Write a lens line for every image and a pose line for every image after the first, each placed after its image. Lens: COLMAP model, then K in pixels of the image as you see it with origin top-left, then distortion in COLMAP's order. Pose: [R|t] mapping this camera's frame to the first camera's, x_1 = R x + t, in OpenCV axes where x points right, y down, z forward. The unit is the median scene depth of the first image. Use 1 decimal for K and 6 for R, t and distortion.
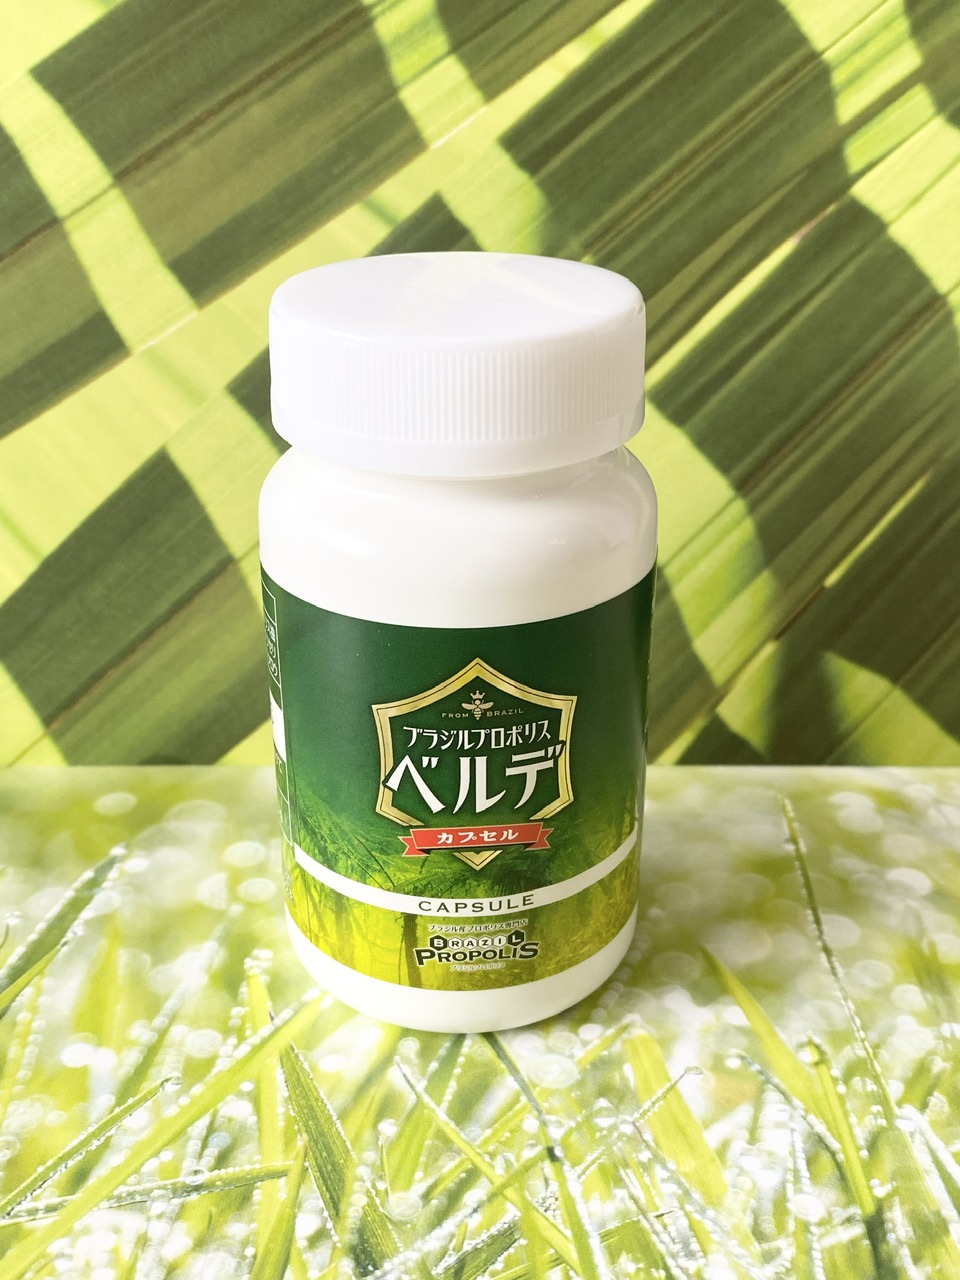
lens RADIAL K [[1435.8, 0, 499.8], [0, 1435.8, 639.6], [0, 0, 1]] dist [0.163877, -0.586504]
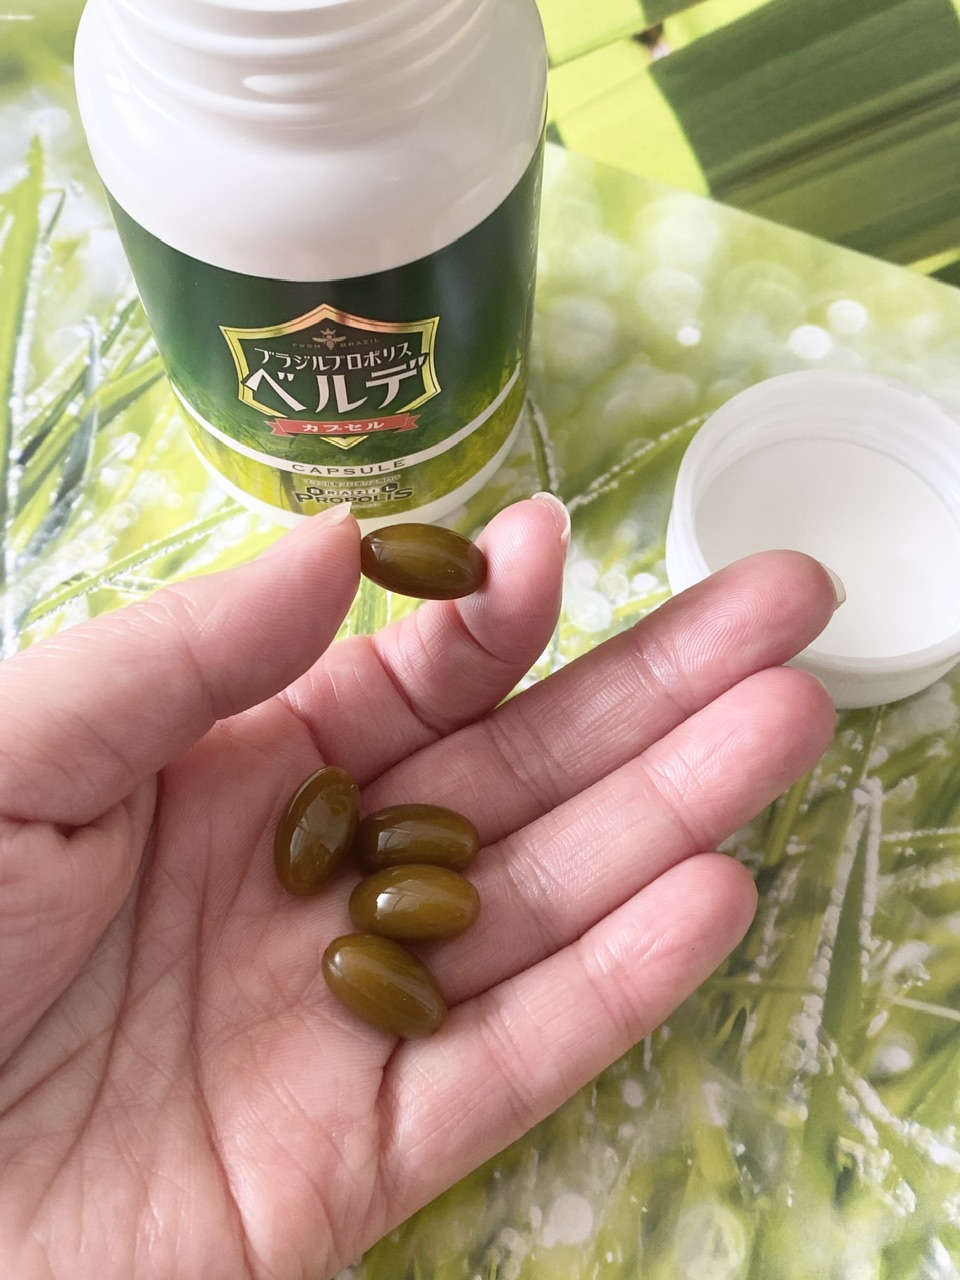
lens RADIAL K [[1435.8, 0, 499.8], [0, 1435.8, 639.6], [0, 0, 1]] dist [0.163877, -0.586504]
pose [[0.998921, 0.046031, -0.006189, 0.105833], [-0.030455, 0.749773, 0.660994, -0.416079], [0.035067, -0.660093, 0.750365, 0.150452]]
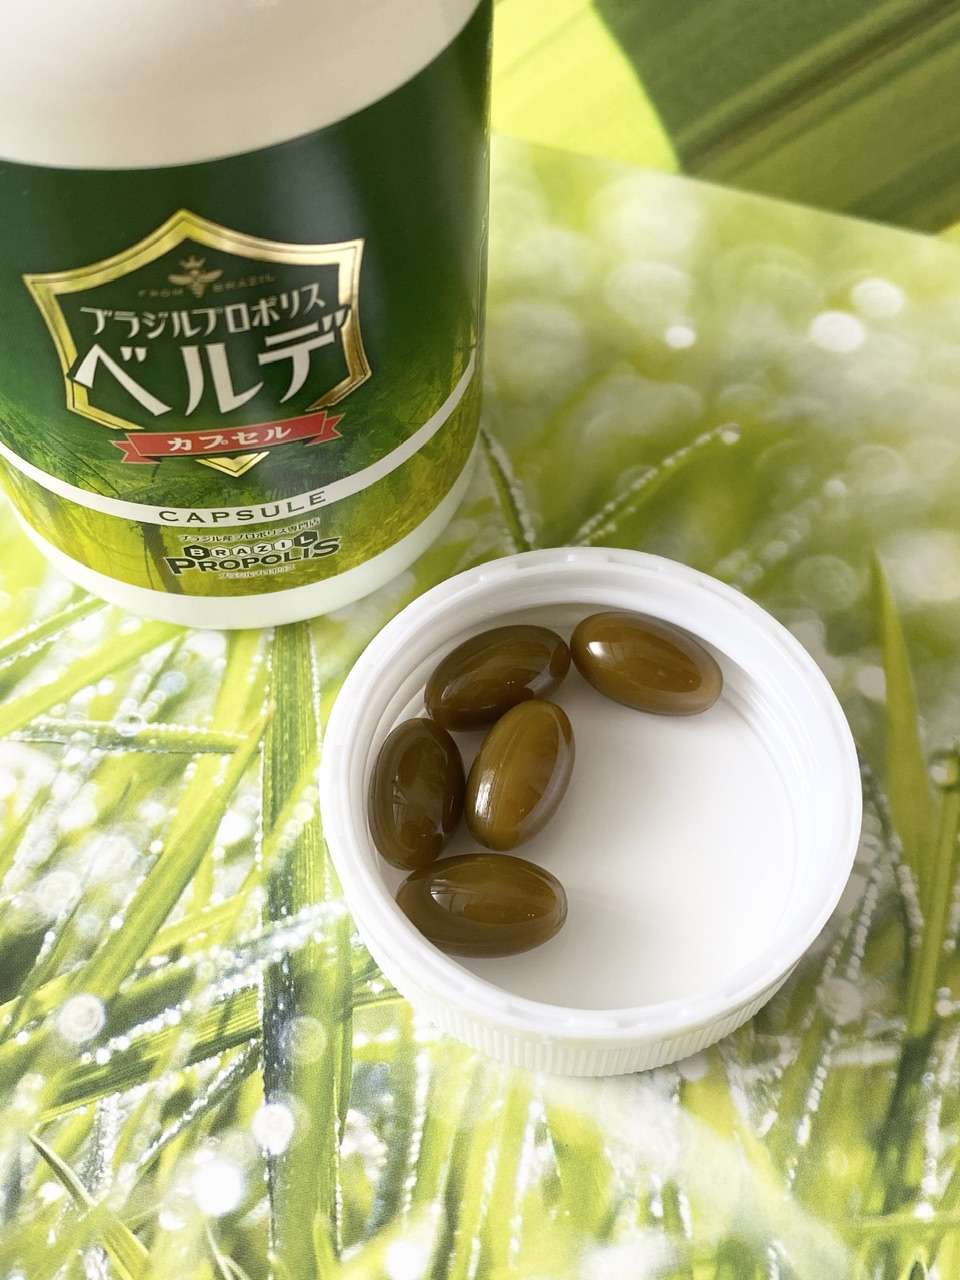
lens RADIAL K [[1435.8, 0, 499.8], [0, 1435.8, 639.6], [0, 0, 1]] dist [0.163877, -0.586504]
pose [[0.997205, -0.048206, 0.057077, 0.066694], [0.007881, 0.827592, 0.561275, -0.161719], [-0.074294, -0.559257, 0.825659, 0.378194]]
